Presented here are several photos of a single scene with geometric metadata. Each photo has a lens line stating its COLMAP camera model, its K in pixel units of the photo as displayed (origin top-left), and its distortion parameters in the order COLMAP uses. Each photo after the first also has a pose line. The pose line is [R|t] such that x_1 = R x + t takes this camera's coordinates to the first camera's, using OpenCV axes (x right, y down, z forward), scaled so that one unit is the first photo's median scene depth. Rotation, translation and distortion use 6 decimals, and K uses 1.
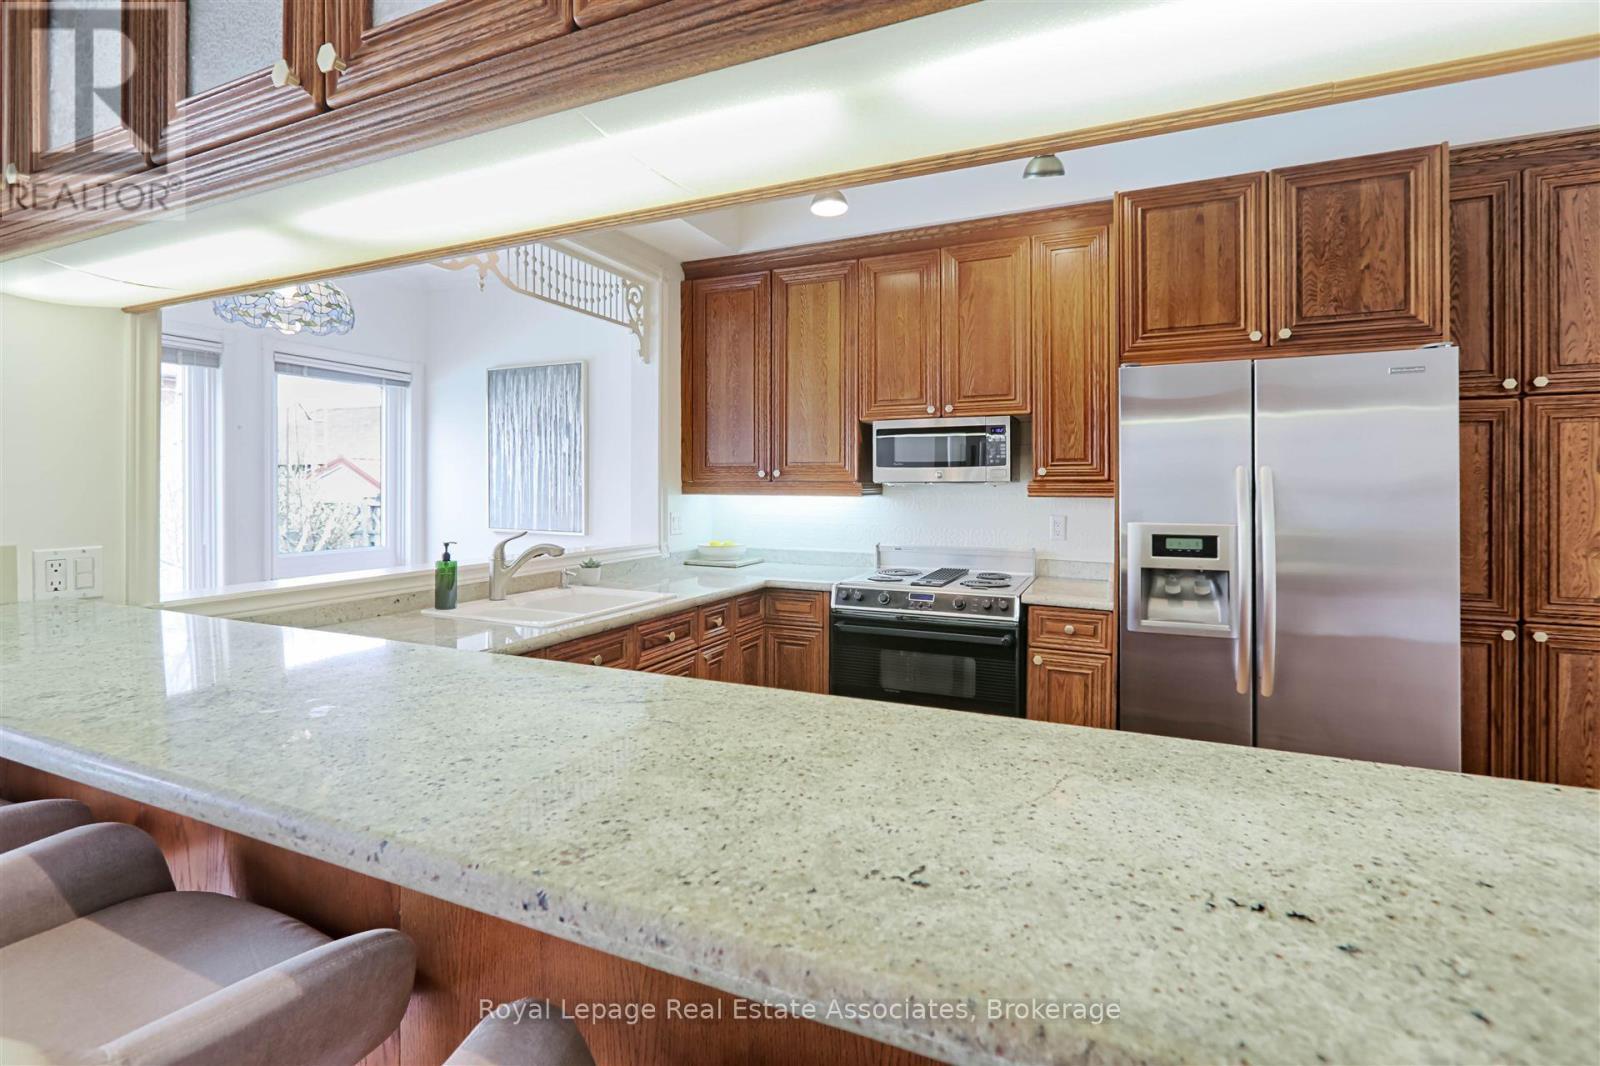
lens RADIAL K [[748.2, 0, 797.4], [0, 748.2, 492.7], [0, 0, 1]] dist [0.000365, 0.000210]
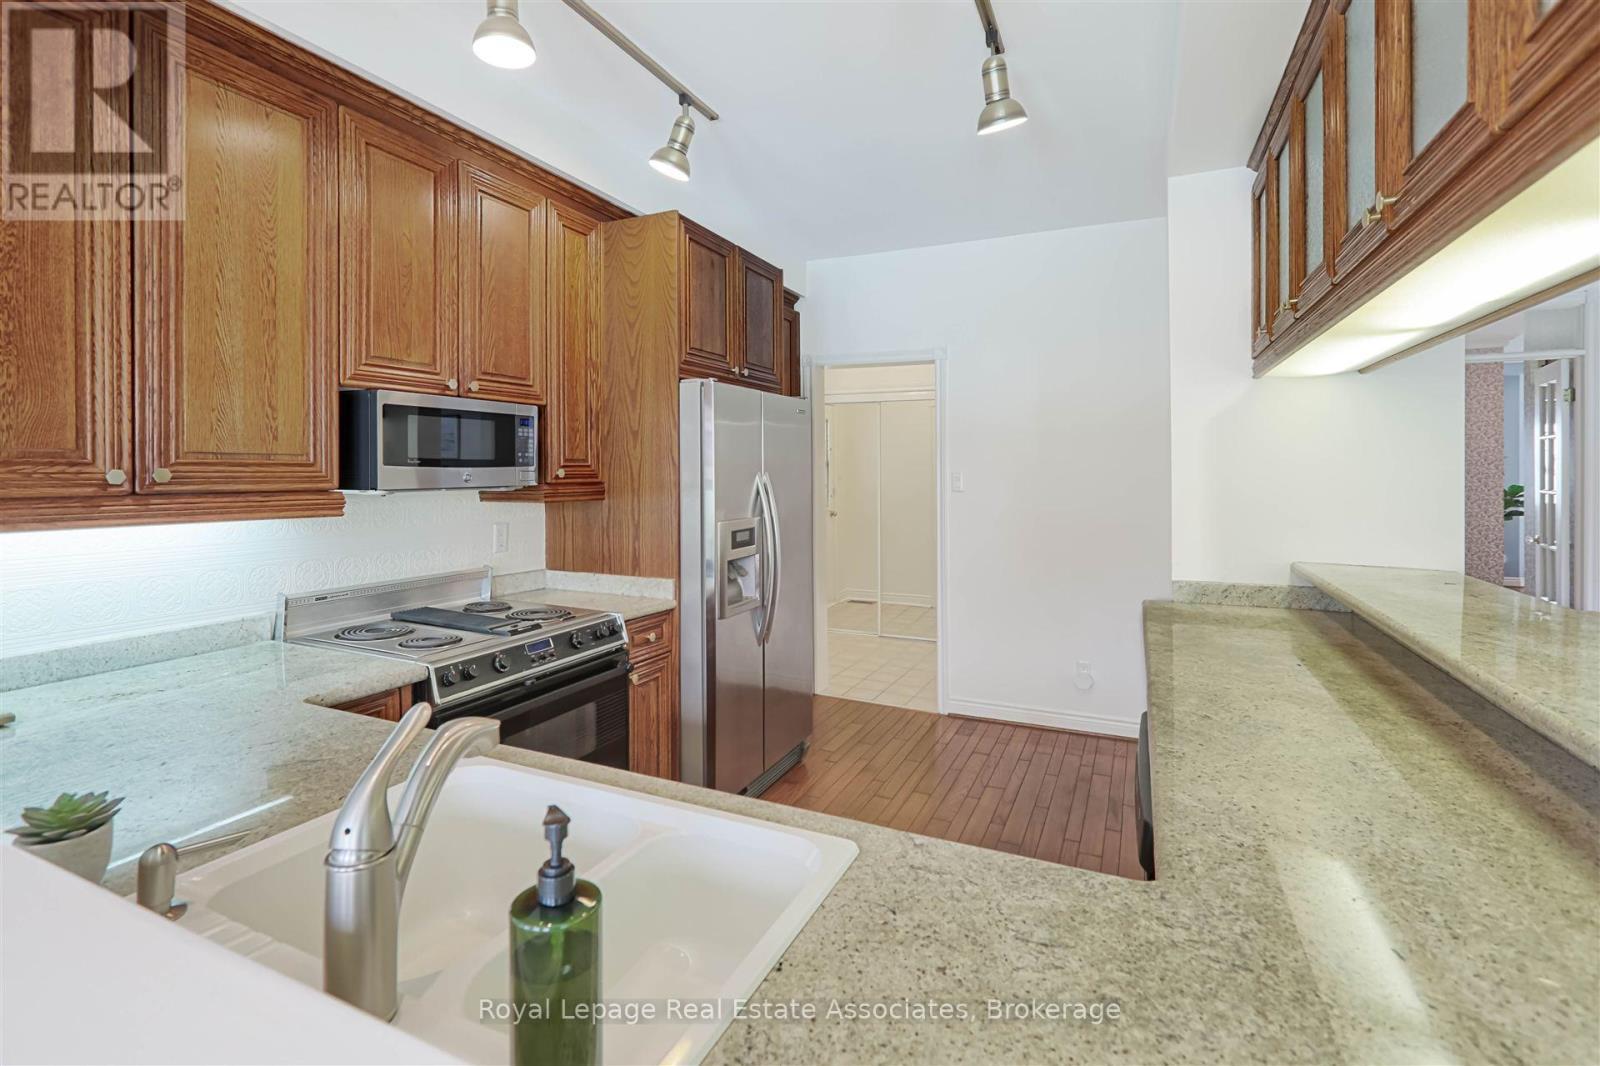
lens RADIAL K [[731.6, 0, 798.0], [0, 731.6, 471.3], [0, 0, 1]] dist [-0.002028, 0.000753]
pose [[0.025186, -0.000856, 0.999682, -0.486817], [0.009210, 0.999957, 0.000625, -0.026619], [-0.999640, 0.009192, 0.025193, 0.650876]]
